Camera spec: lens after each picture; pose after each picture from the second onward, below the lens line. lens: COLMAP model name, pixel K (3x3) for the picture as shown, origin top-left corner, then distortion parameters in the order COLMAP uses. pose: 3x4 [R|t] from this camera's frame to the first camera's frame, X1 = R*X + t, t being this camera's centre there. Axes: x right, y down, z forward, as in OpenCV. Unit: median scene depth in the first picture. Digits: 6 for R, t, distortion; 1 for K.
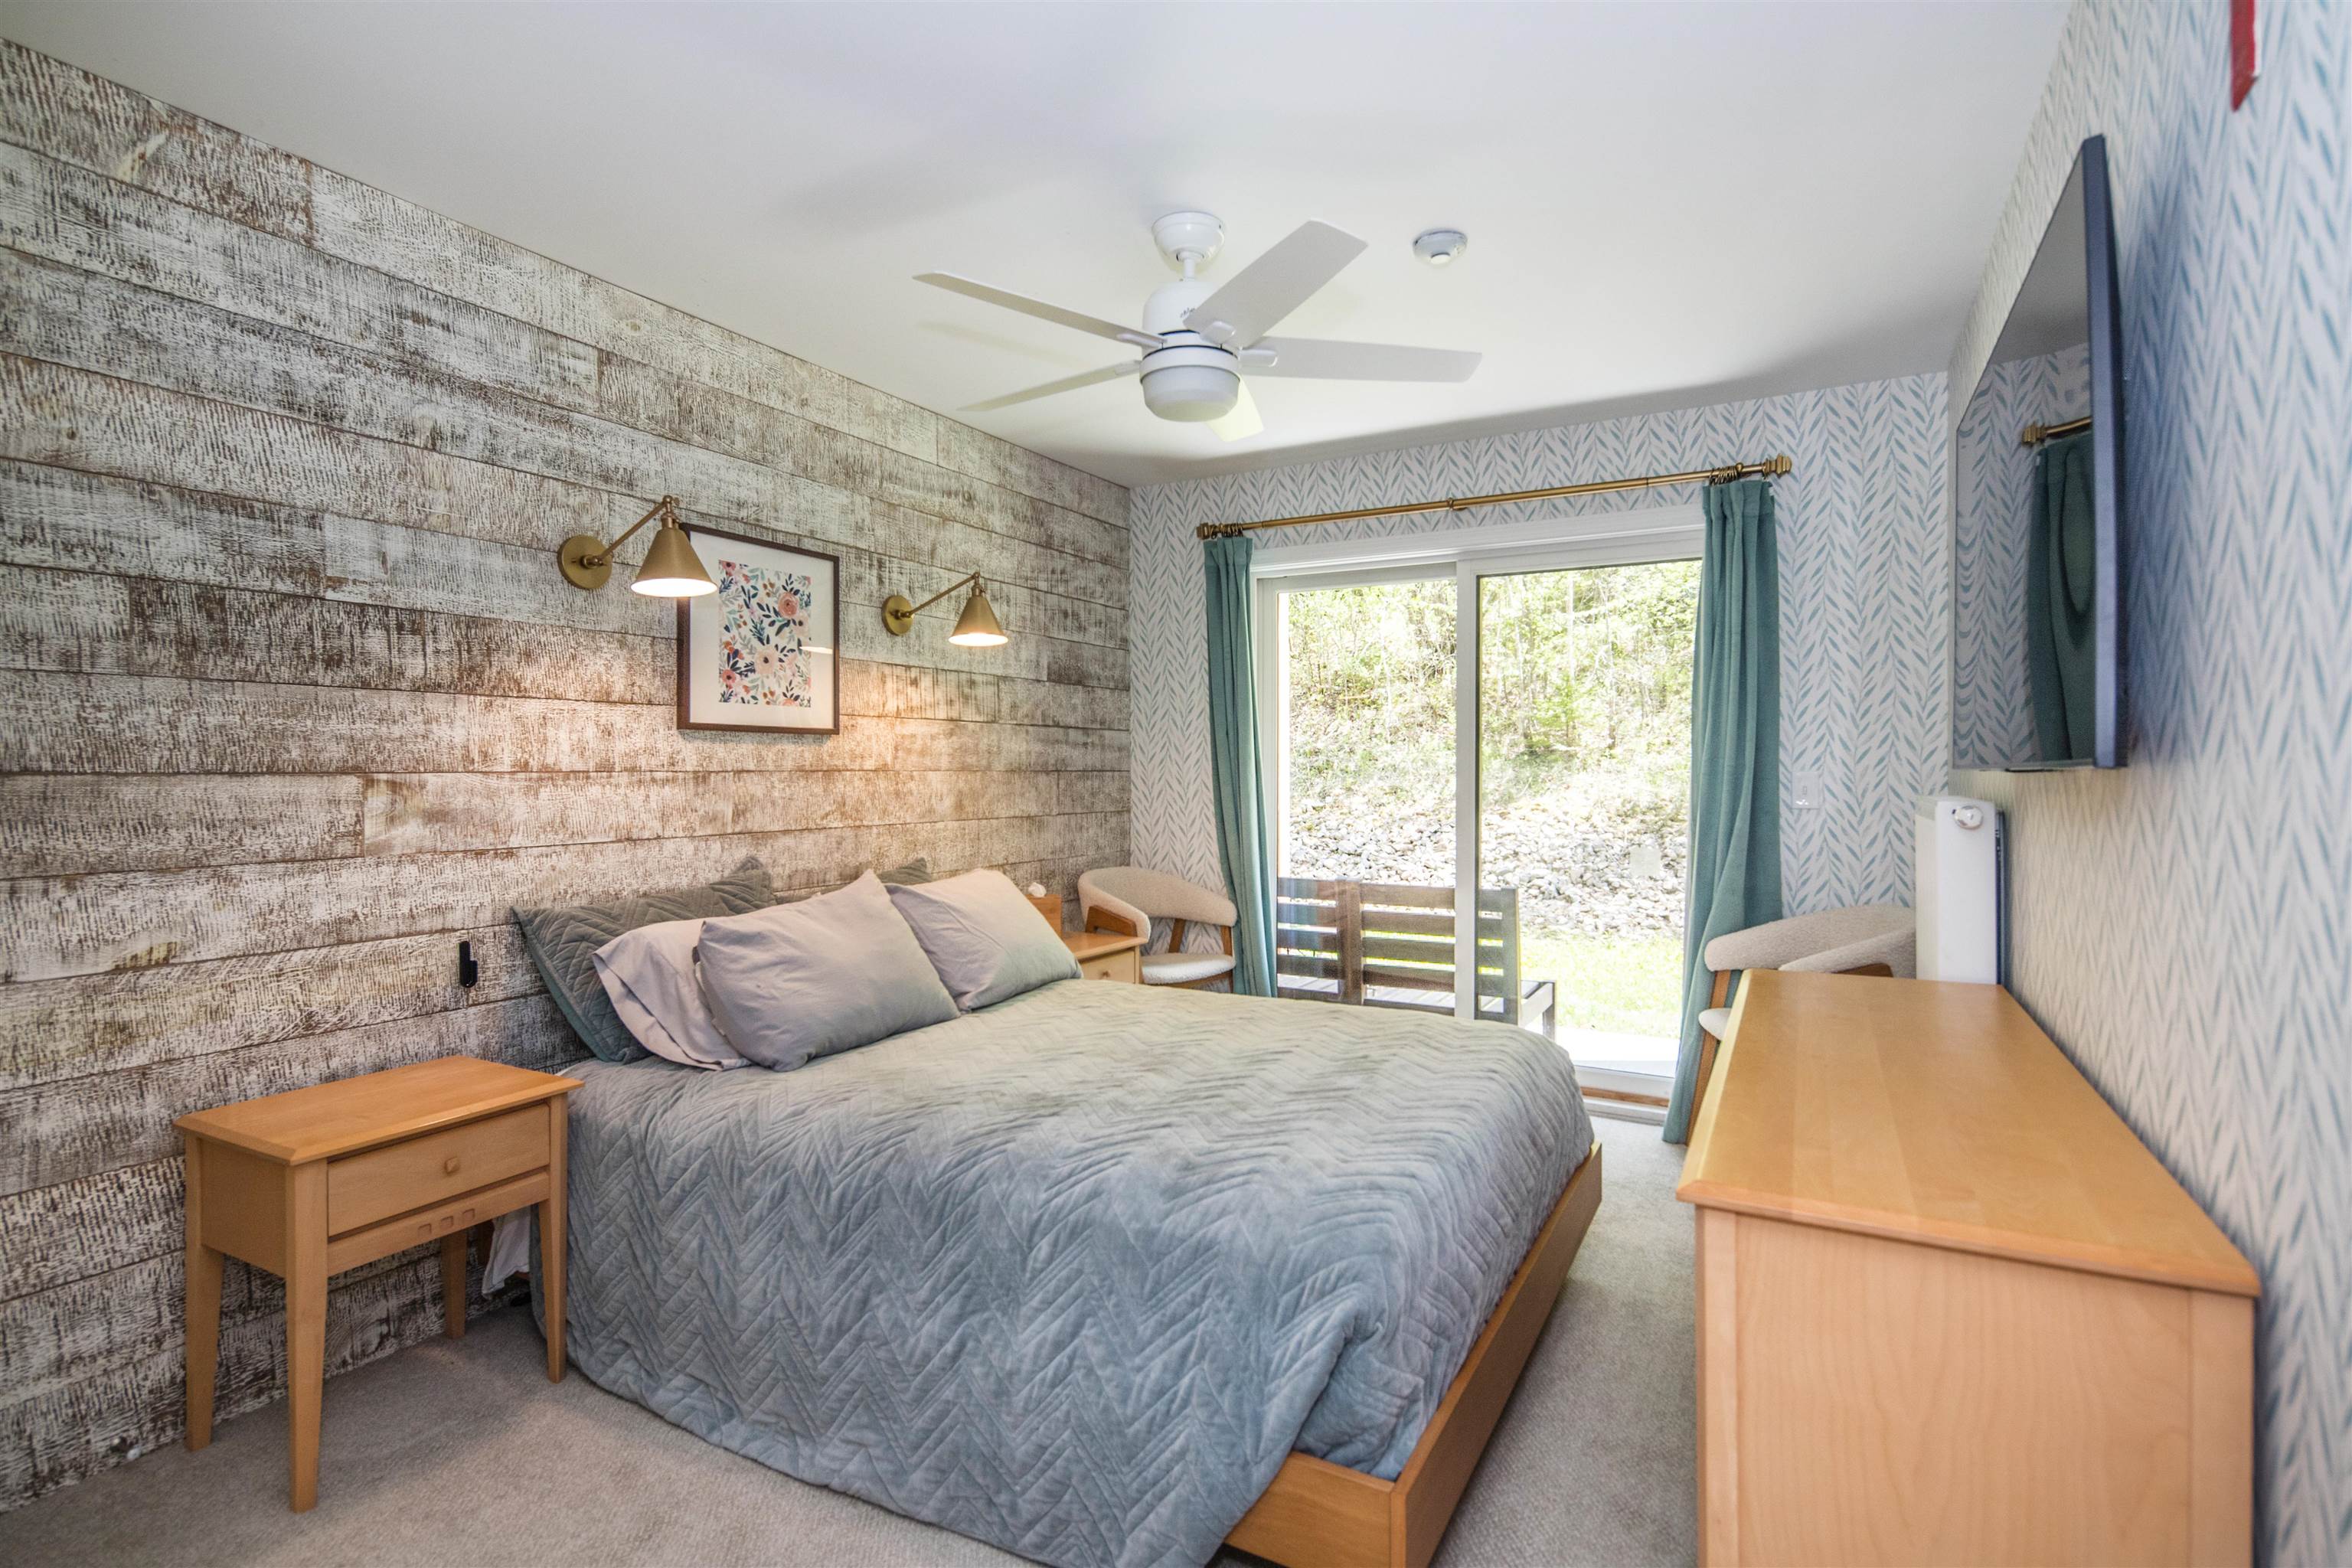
lens RADIAL K [[1159.2, 0, 1177.8], [0, 1159.2, 773.7], [0, 0, 1]] dist [0.013555, -0.002364]
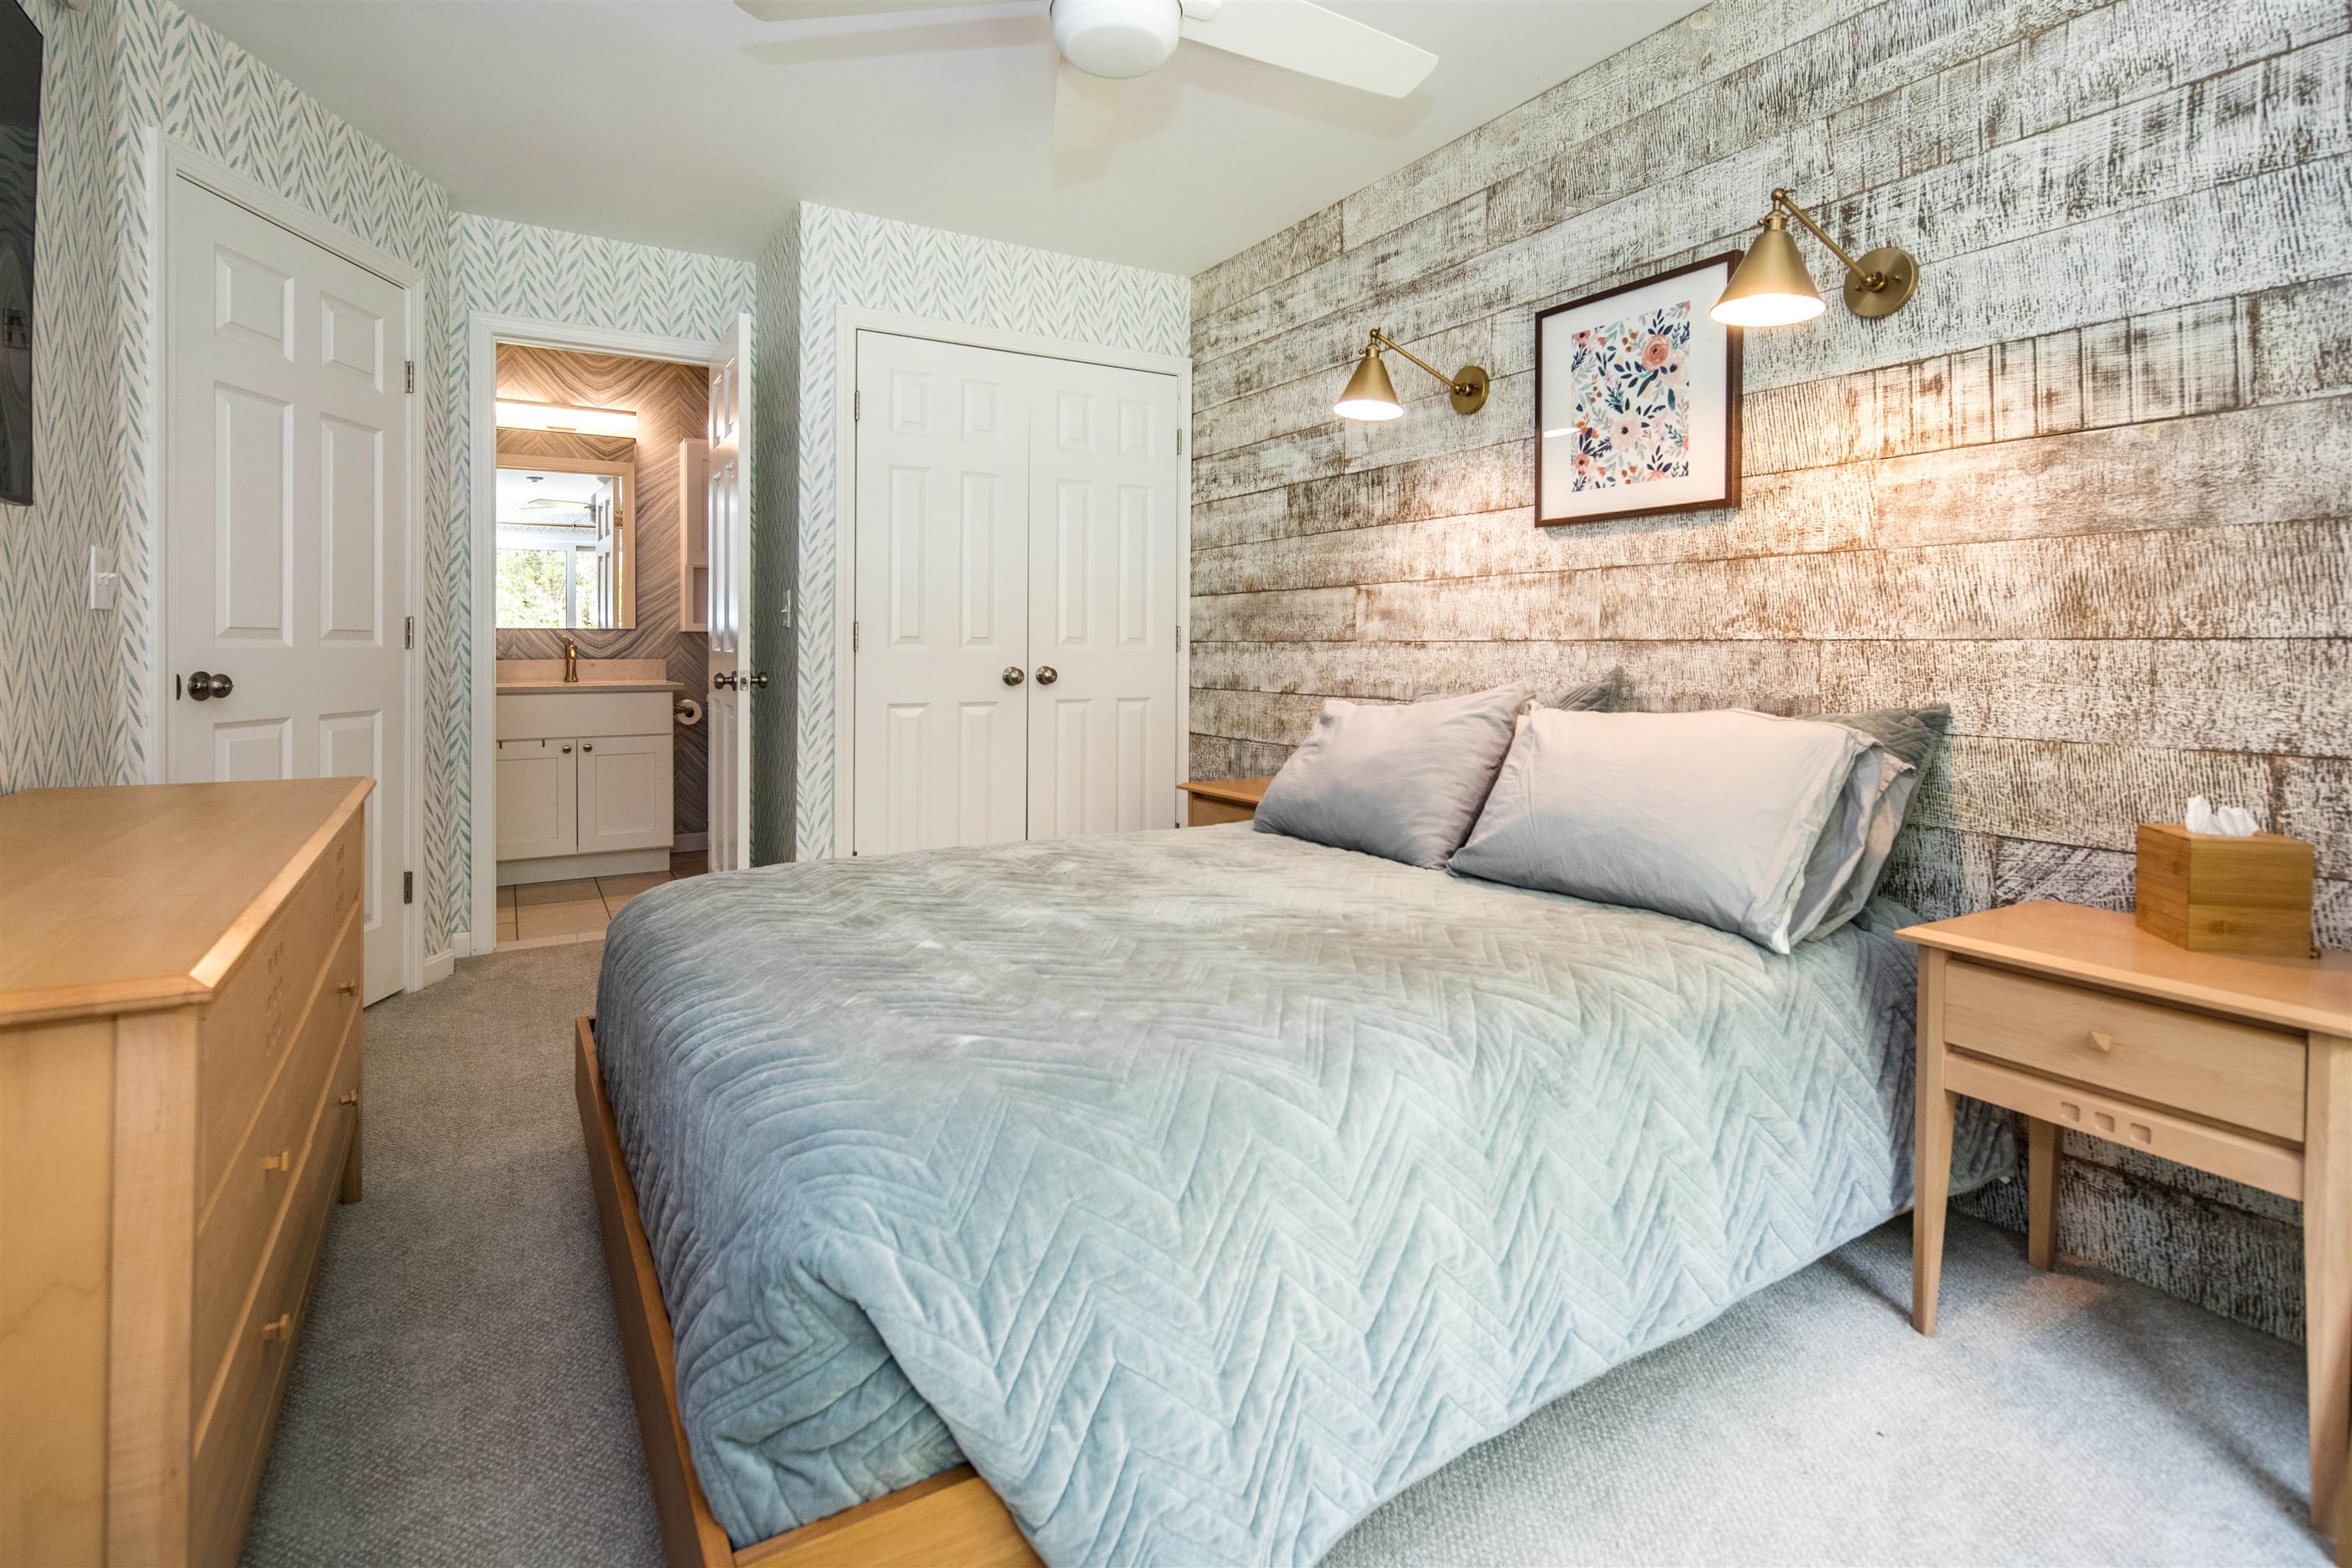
lens RADIAL K [[1159.2, 0, 1164.0], [0, 1159.2, 650.7], [0, 0, 1]] dist [0.013555, -0.002364]
pose [[-0.518823, 0.002536, -0.854878, 0.549297], [-0.007732, 0.999941, 0.007659, 0.057795], [0.854847, 0.010583, -0.518773, 1.217541]]
